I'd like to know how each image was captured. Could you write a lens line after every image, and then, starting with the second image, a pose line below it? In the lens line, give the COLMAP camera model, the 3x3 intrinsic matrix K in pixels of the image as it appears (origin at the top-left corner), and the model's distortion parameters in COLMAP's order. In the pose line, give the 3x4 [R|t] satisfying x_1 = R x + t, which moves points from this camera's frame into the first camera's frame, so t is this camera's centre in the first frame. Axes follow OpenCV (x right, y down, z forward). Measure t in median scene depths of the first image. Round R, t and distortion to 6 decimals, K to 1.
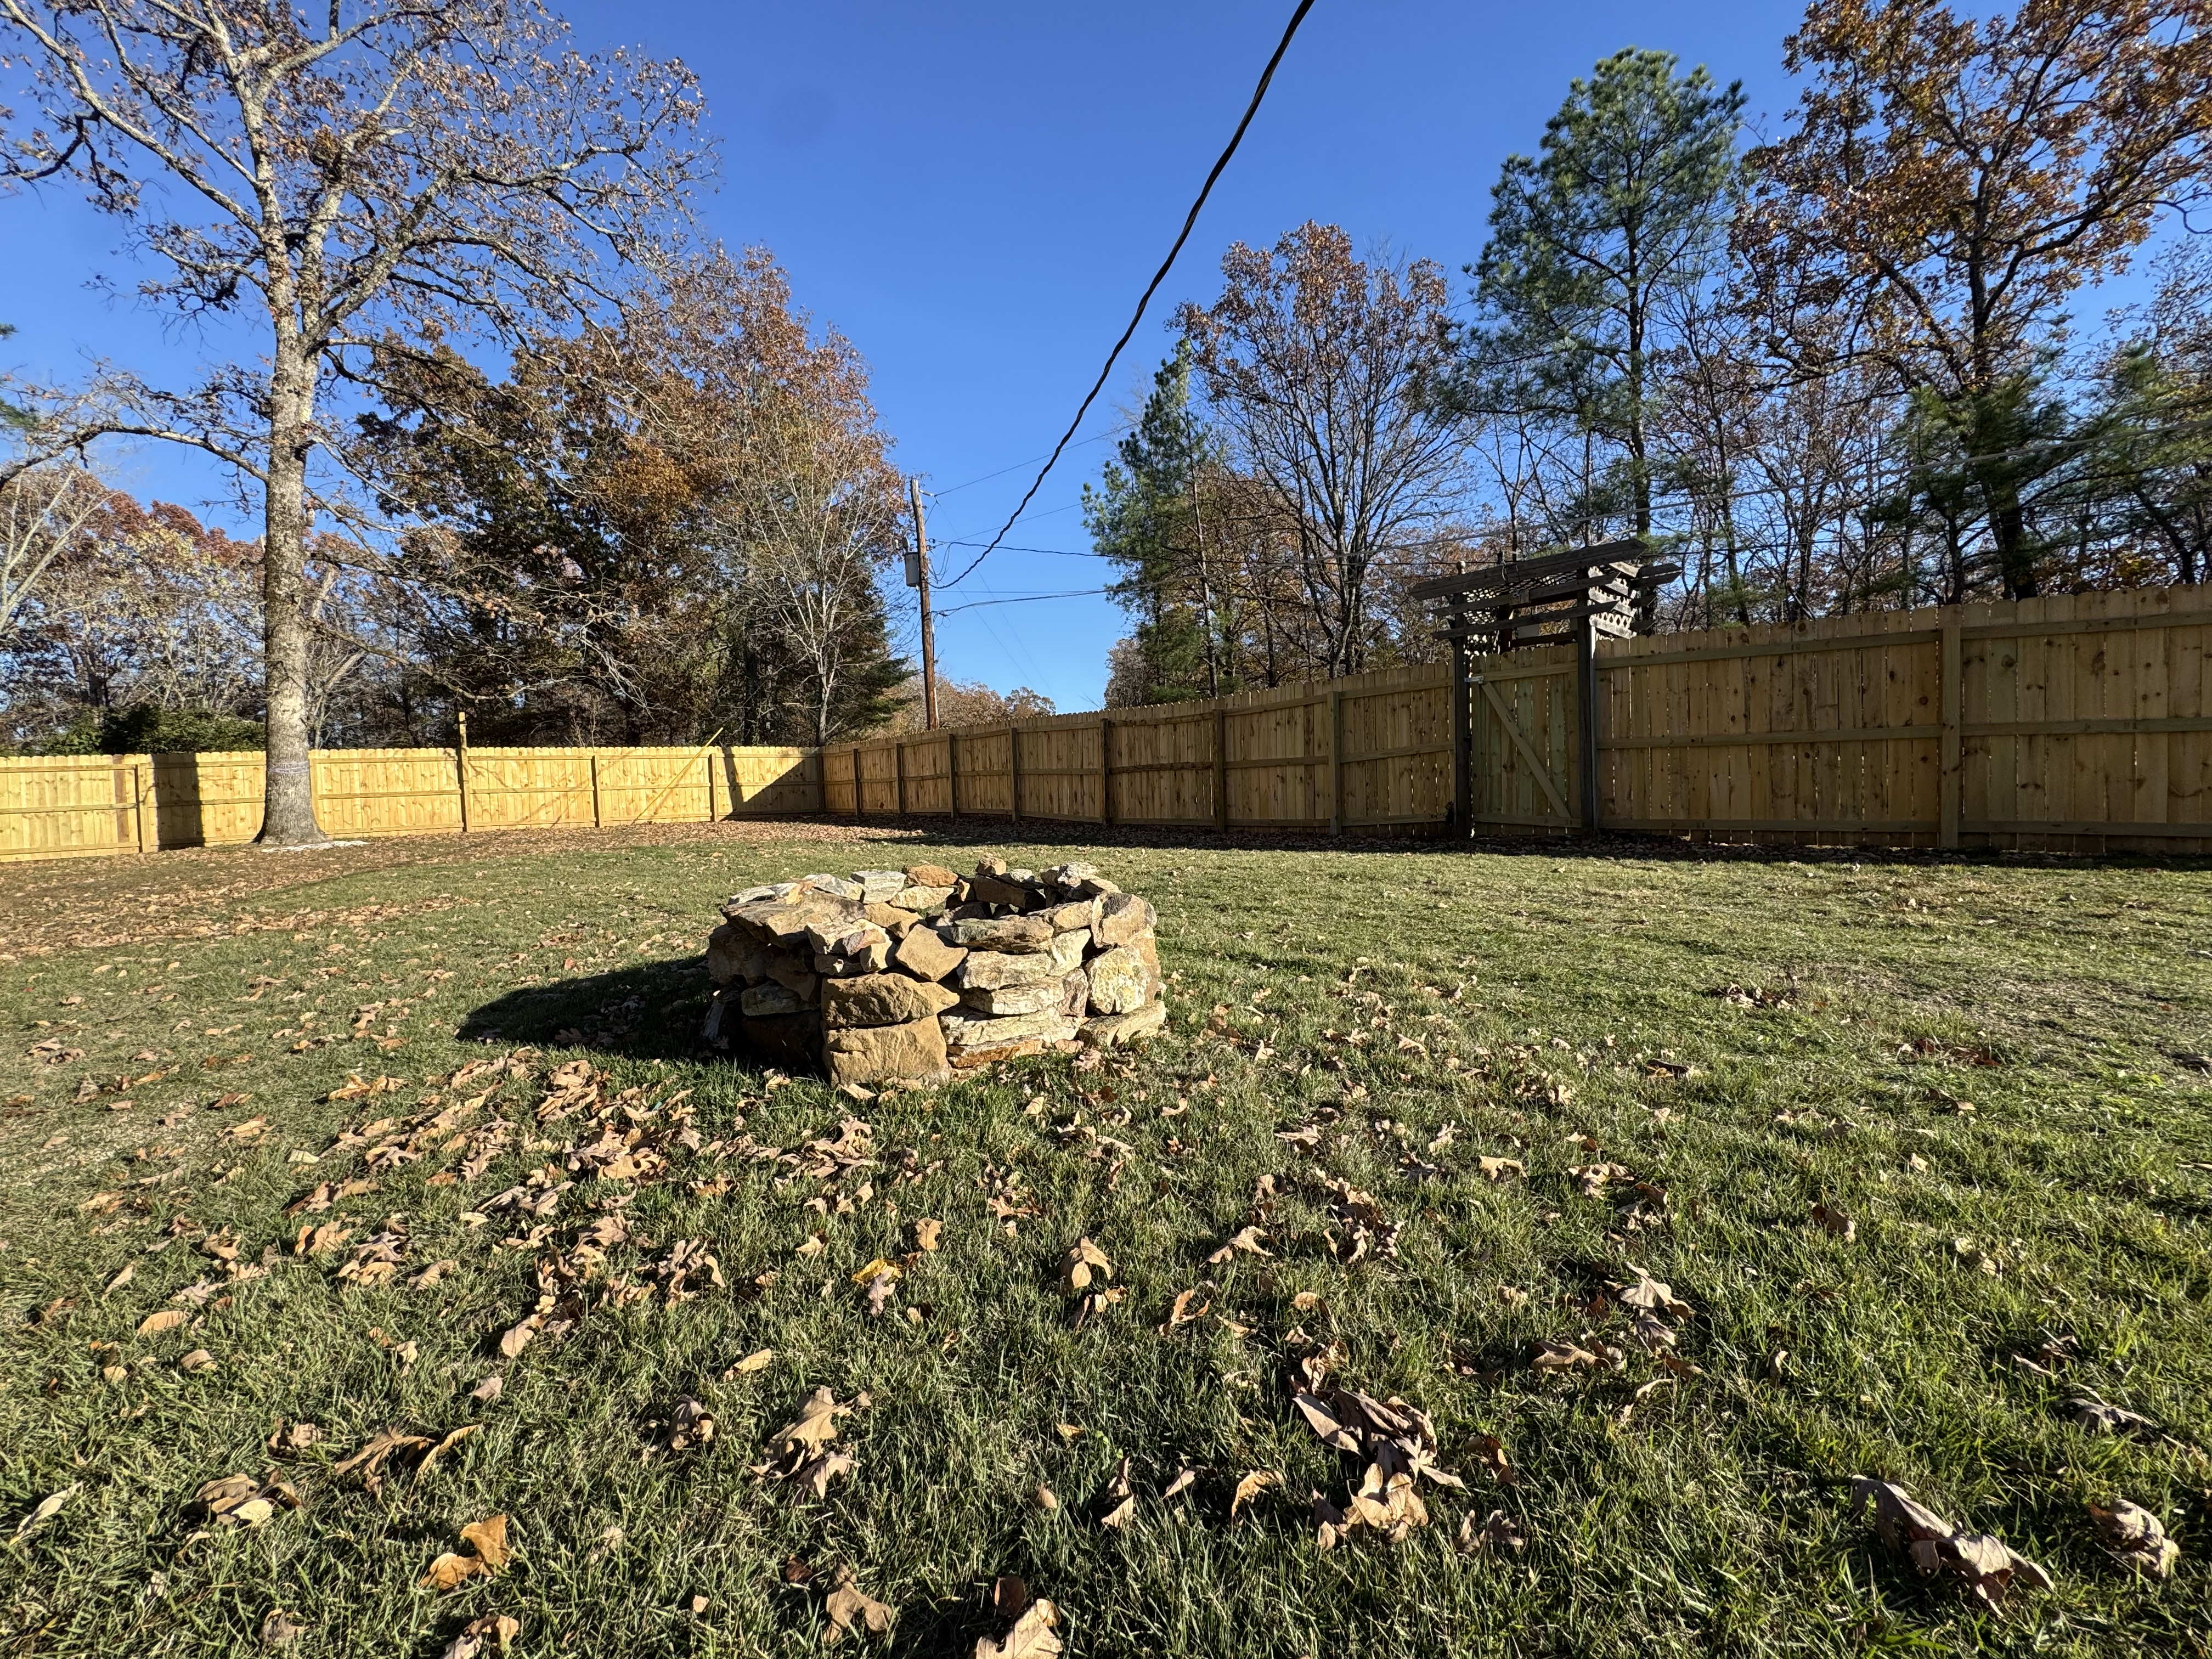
lens RADIAL K [[884.7, 0, 1106.0], [0, 884.7, 829.5], [0, 0, 1]] dist [-0.001121, 0.000214]
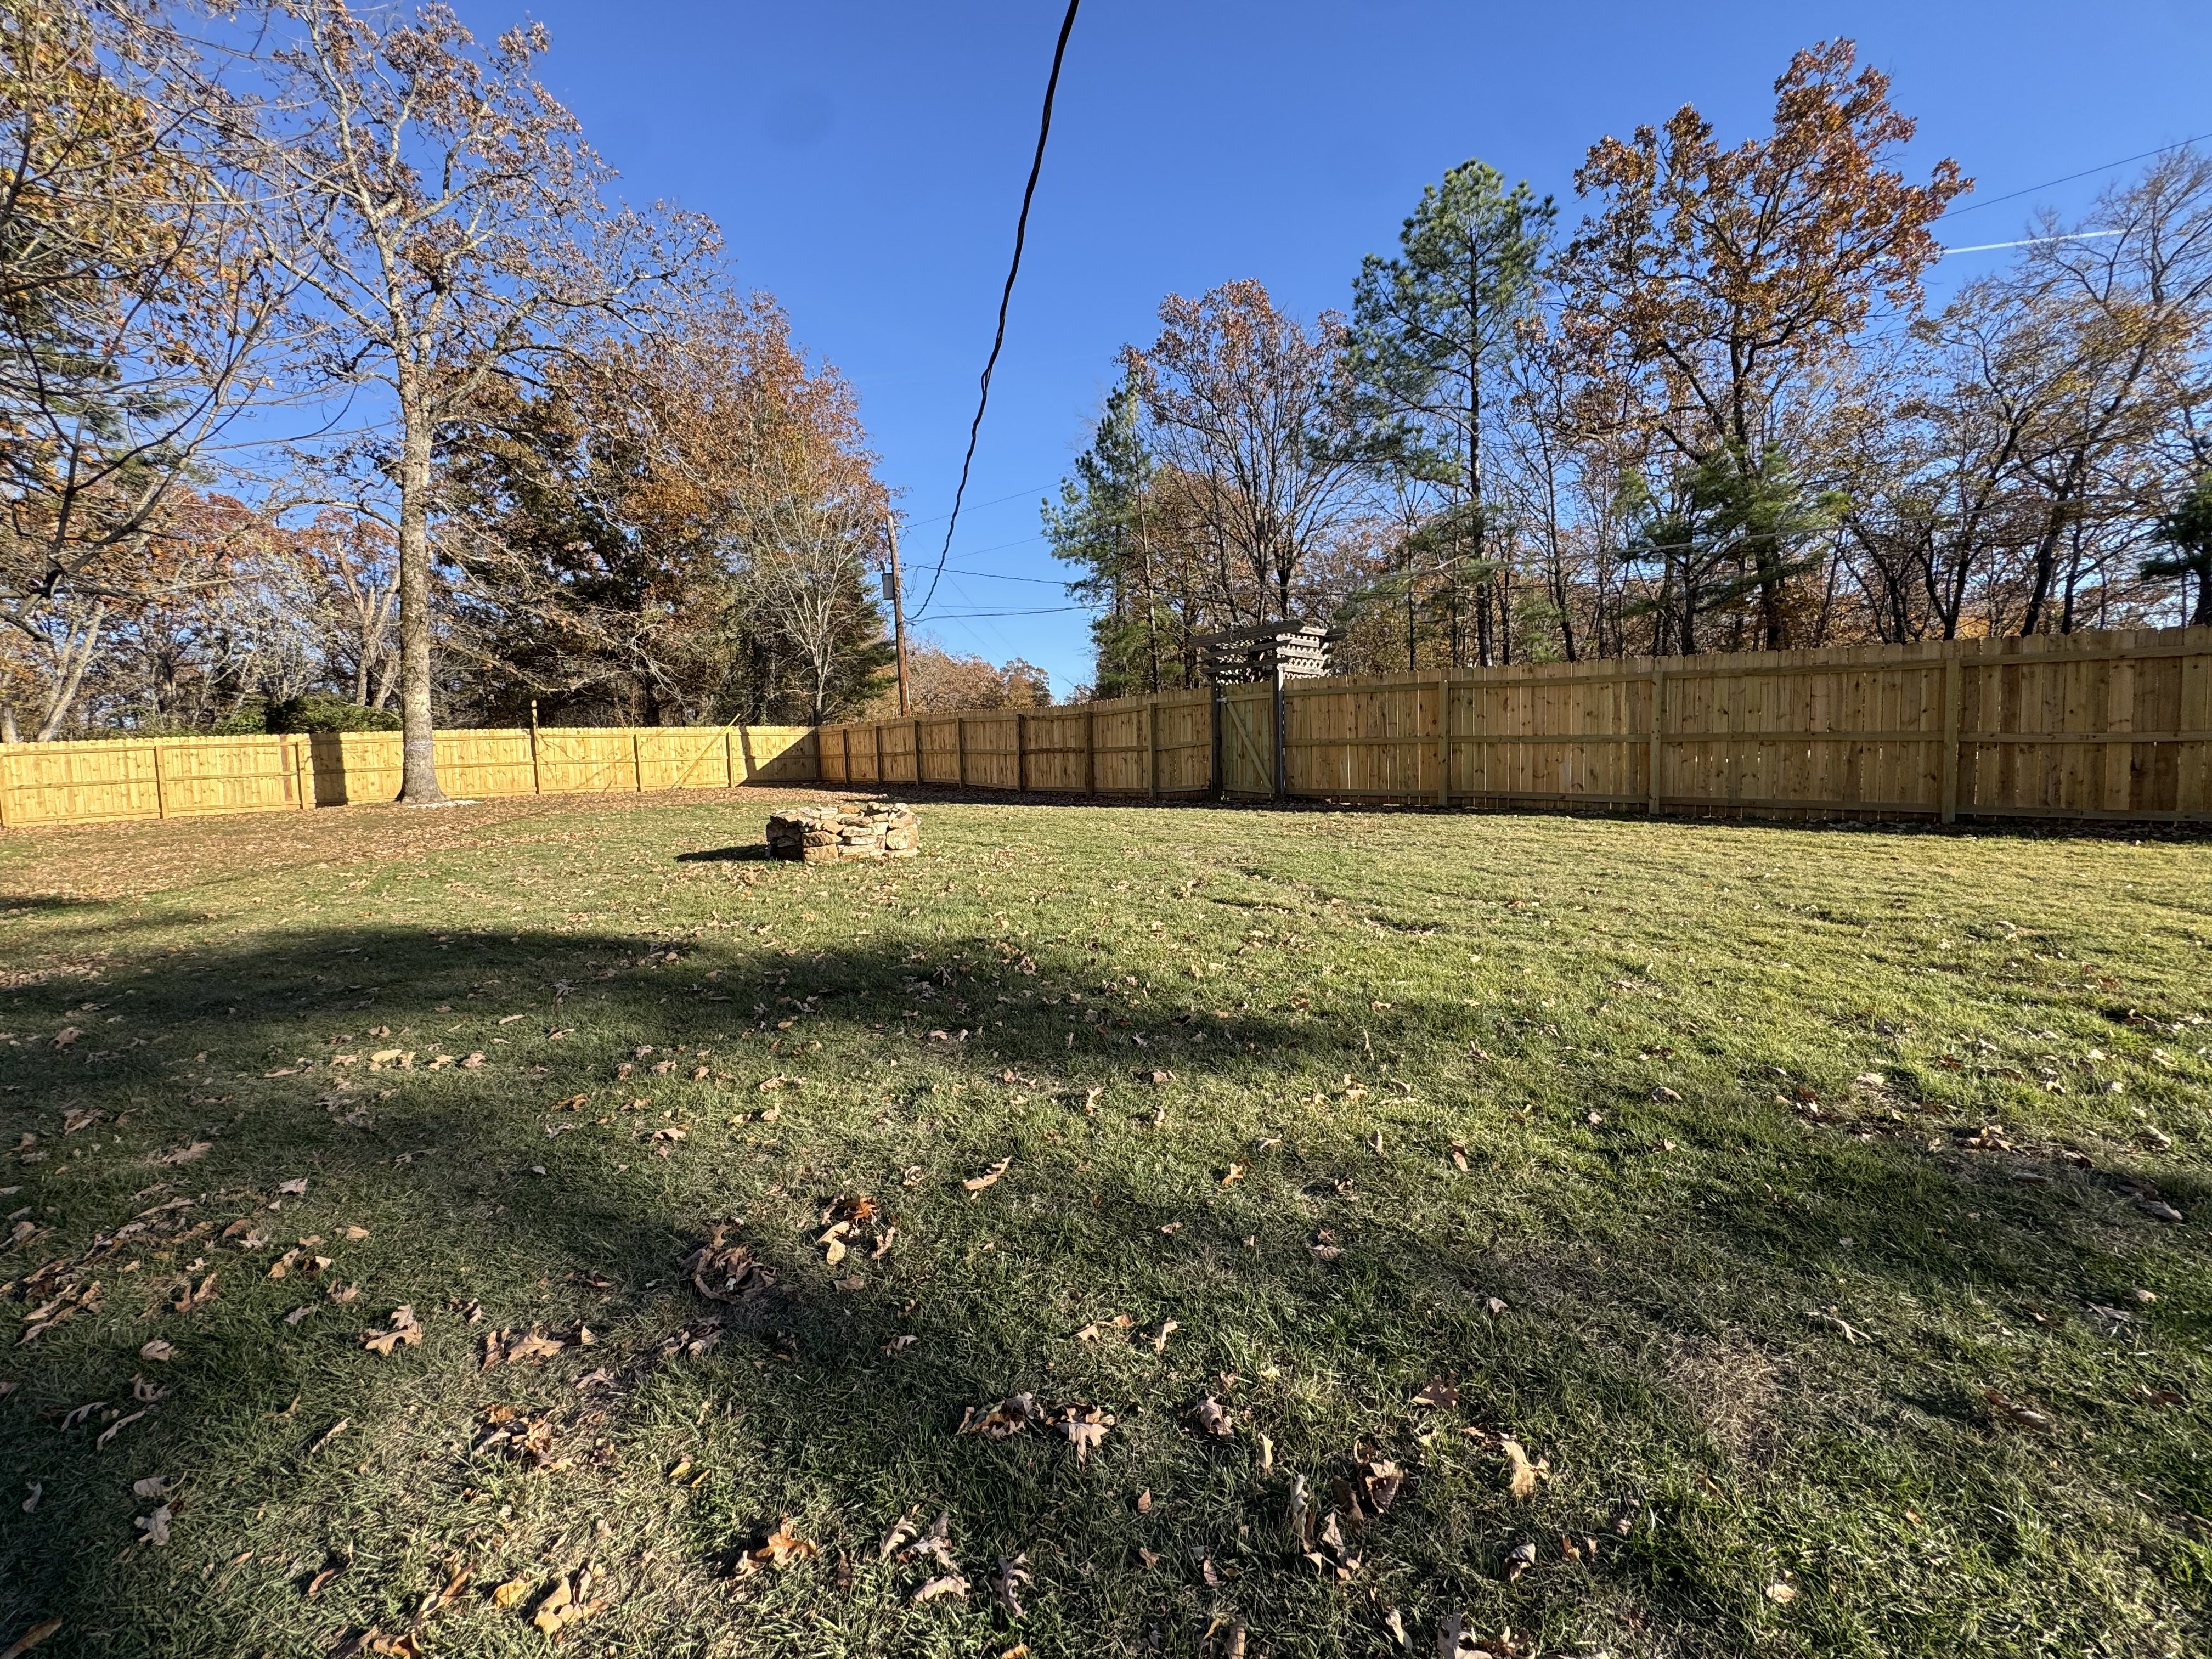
lens RADIAL K [[884.7, 0, 1106.0], [0, 884.7, 829.5], [0, 0, 1]] dist [-0.001121, 0.000214]
pose [[0.999982, 0.005557, -0.002379, 0.098026], [-0.005467, 0.999329, 0.036205, 0.002669], [0.002578, -0.036191, 0.999342, -0.274378]]
